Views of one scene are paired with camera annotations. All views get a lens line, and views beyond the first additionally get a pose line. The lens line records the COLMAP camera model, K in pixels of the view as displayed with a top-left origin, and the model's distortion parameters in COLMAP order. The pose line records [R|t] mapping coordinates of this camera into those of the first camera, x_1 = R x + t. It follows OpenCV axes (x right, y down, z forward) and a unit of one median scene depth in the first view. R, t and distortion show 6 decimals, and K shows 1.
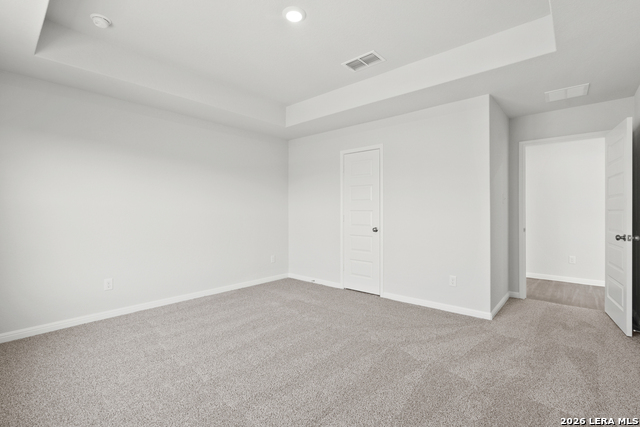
lens RADIAL K [[294.1, 0, 318.6], [0, 294.1, 213.5], [0, 0, 1]] dist [-0.003433, -0.000492]
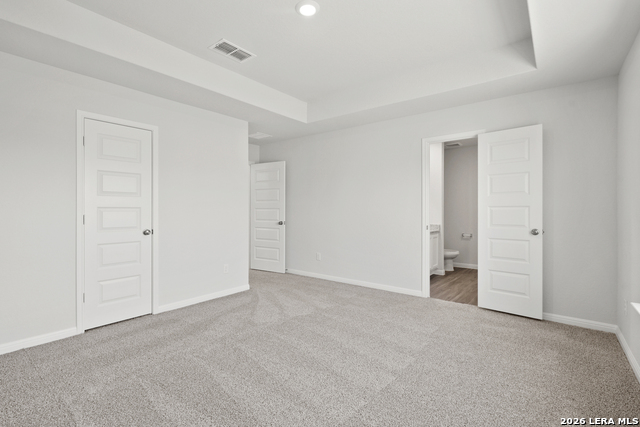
lens RADIAL K [[294.1, 0, 317.3], [0, 294.1, 210.3], [0, 0, 1]] dist [-0.003433, -0.000492]
pose [[-0.033921, 0.011338, 0.999360, -0.838382], [0.013966, 0.999843, -0.010870, 0.017897], [-0.999327, 0.013588, -0.034074, 0.788413]]
